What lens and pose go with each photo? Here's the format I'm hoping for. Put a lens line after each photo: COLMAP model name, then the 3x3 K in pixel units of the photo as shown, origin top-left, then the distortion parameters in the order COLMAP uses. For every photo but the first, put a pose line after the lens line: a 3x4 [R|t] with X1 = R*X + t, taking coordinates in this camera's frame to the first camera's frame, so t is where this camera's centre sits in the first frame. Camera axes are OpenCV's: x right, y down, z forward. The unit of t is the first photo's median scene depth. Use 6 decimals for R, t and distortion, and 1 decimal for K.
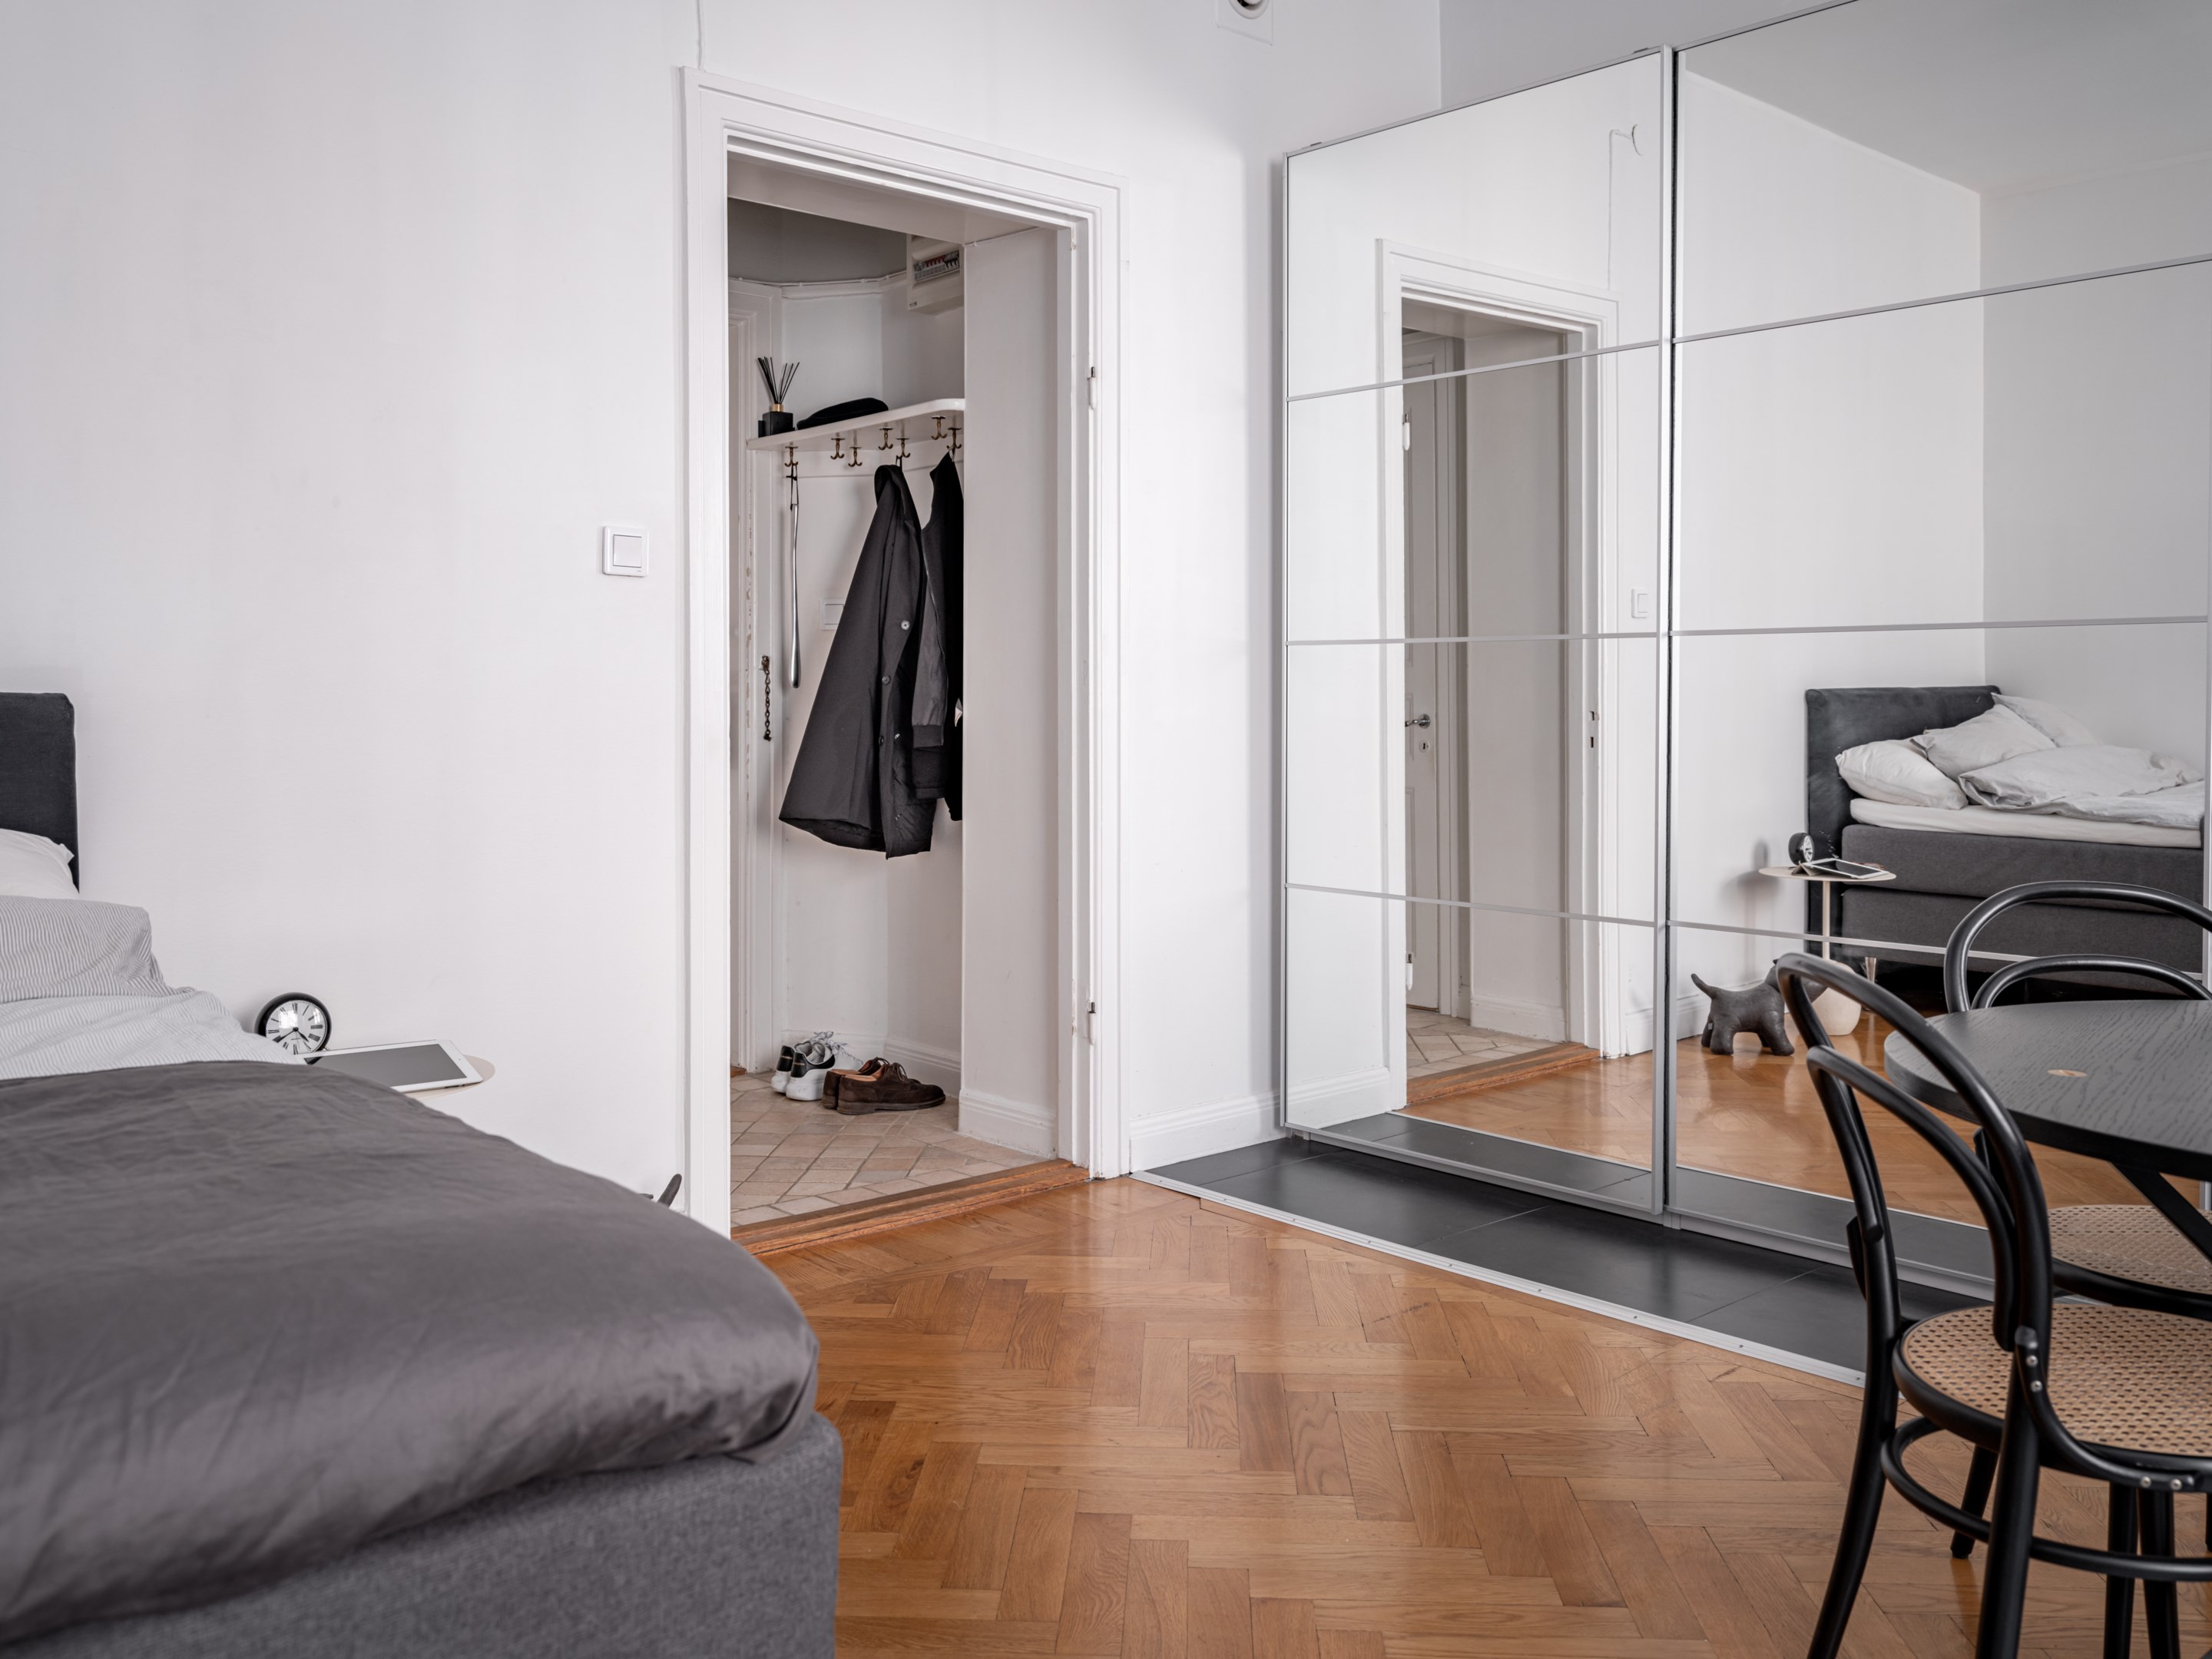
lens RADIAL K [[1793.7, 0, 1276.4], [0, 1793.7, 720.5], [0, 0, 1]] dist [-0.002747, -0.007381]
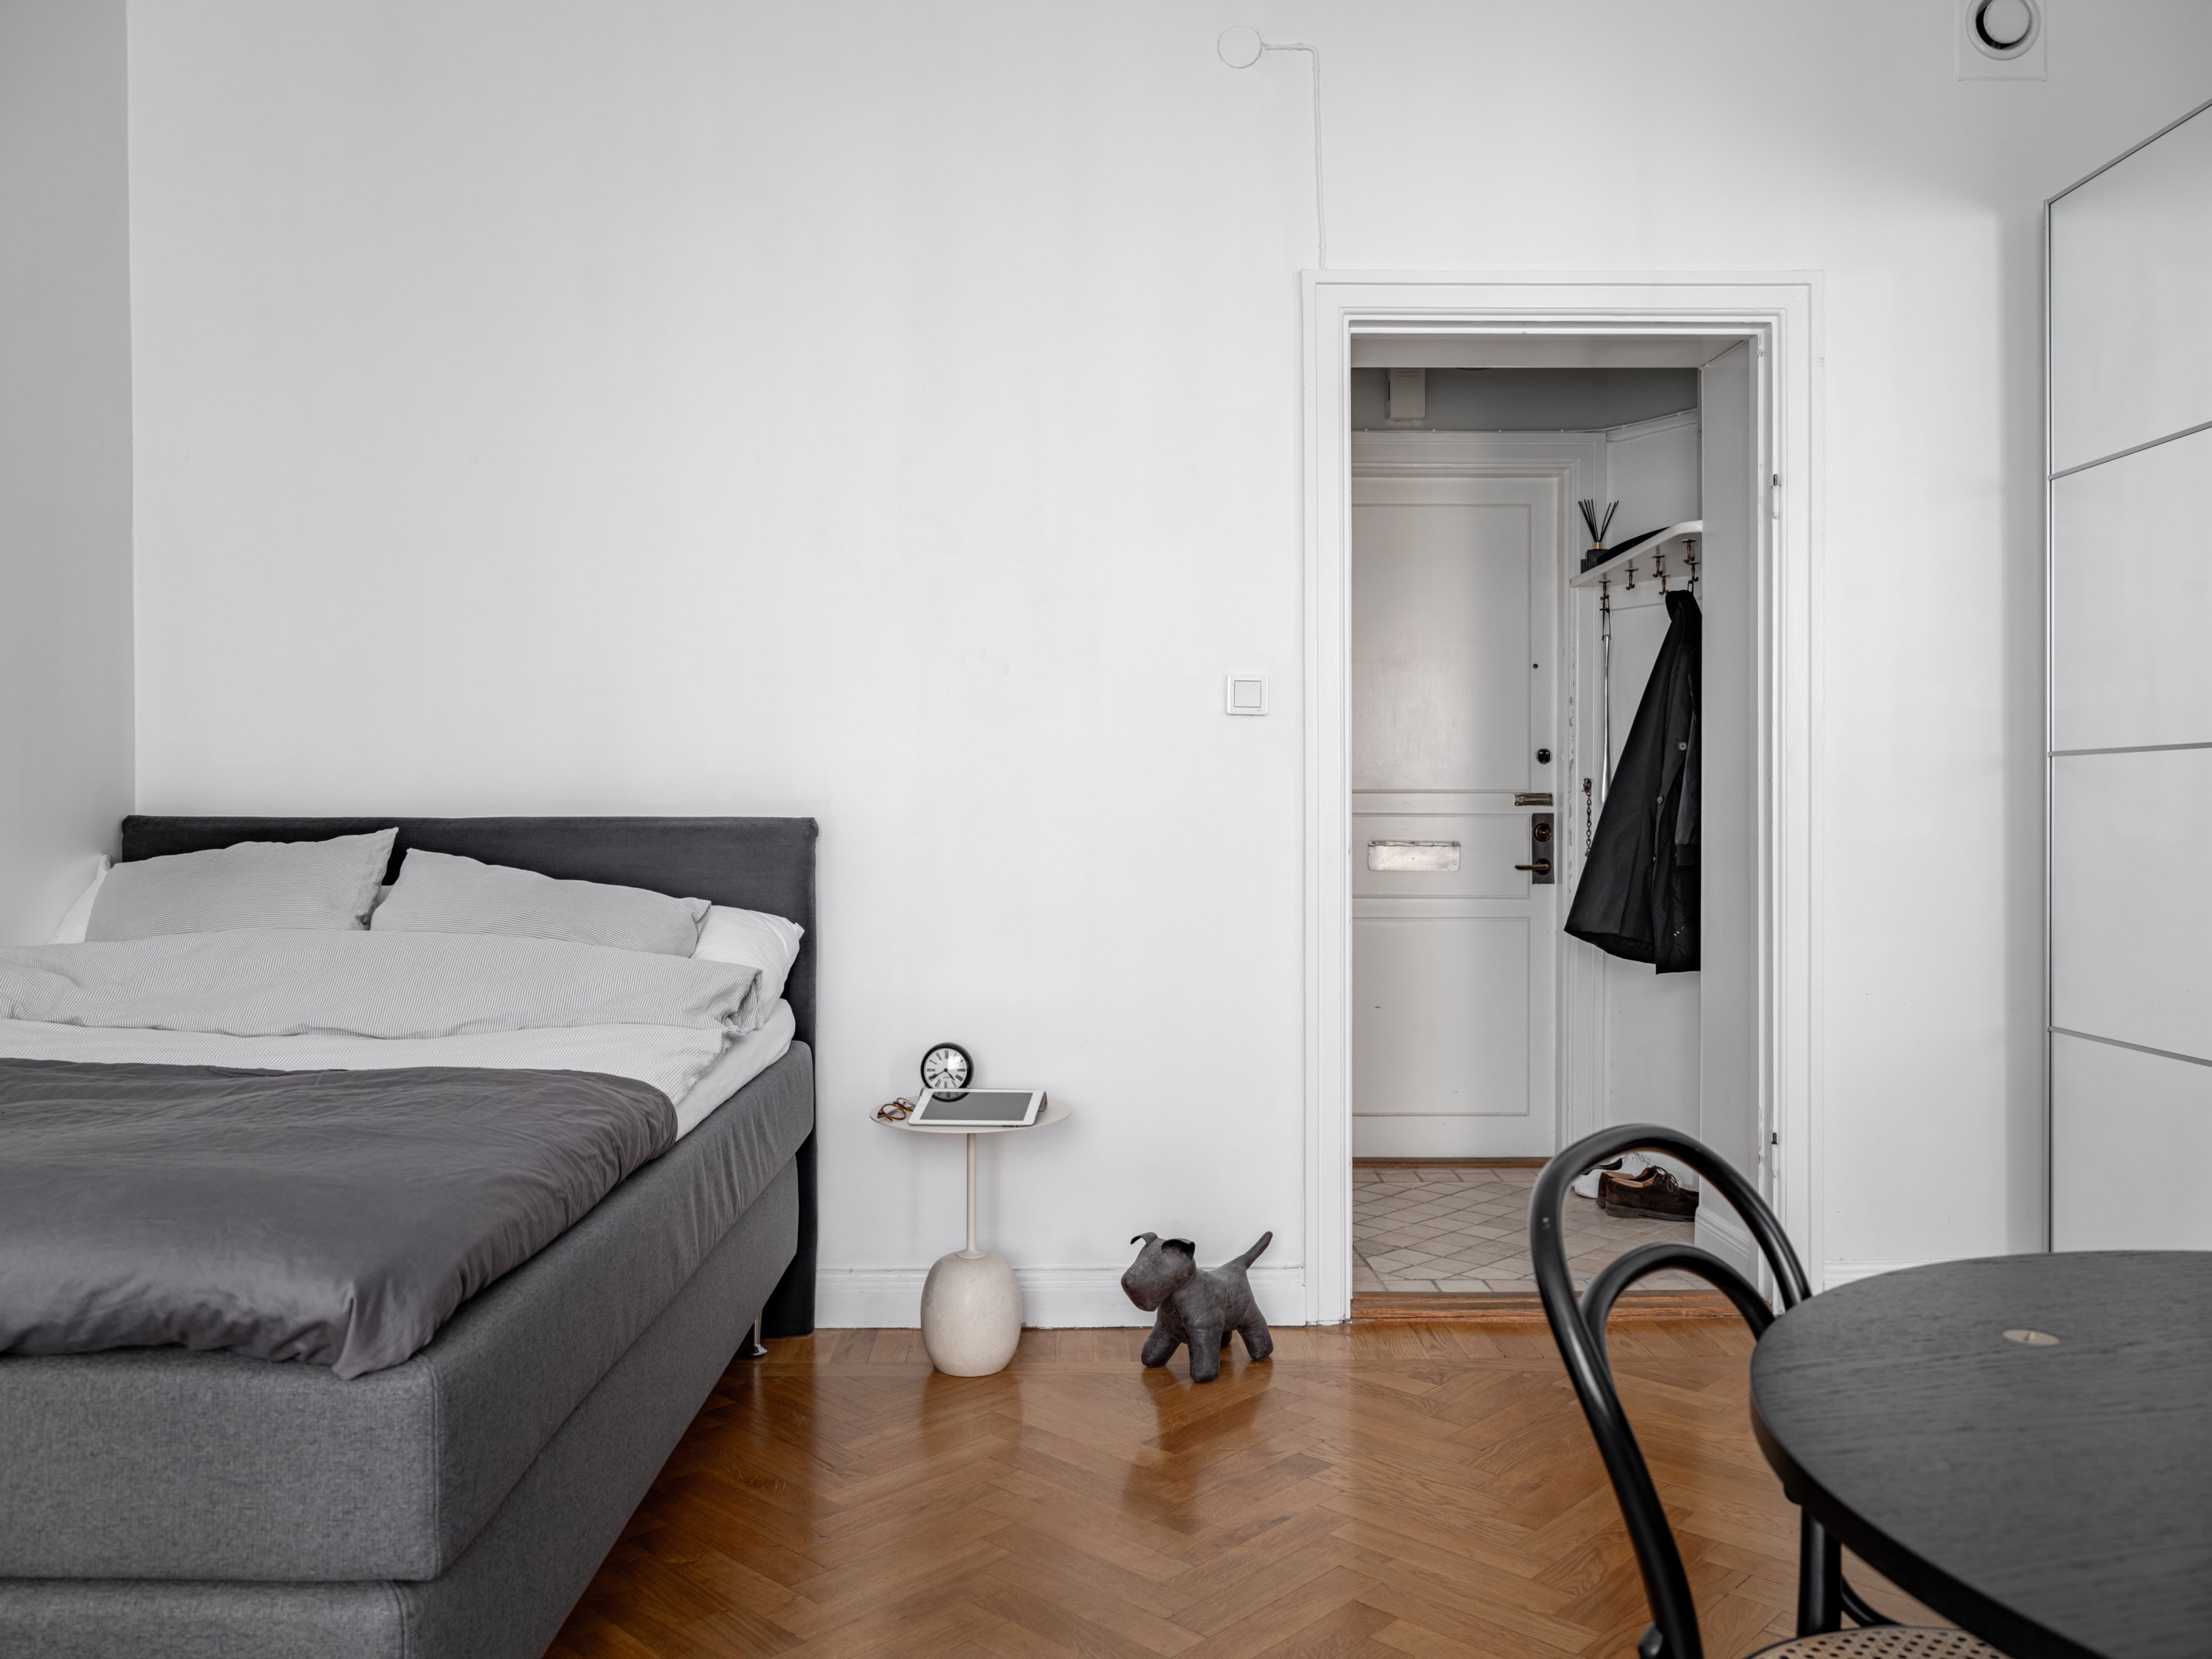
lens RADIAL K [[1654.9, 0, 1087.6], [0, 1654.9, 830.2], [0, 0, 1]] dist [-0.001218, -0.000260]
pose [[0.756529, 0.002214, -0.653956, 0.328601], [-0.005274, 0.999982, -0.002716, -0.002227], [0.653938, 0.005504, 0.756528, 0.138267]]
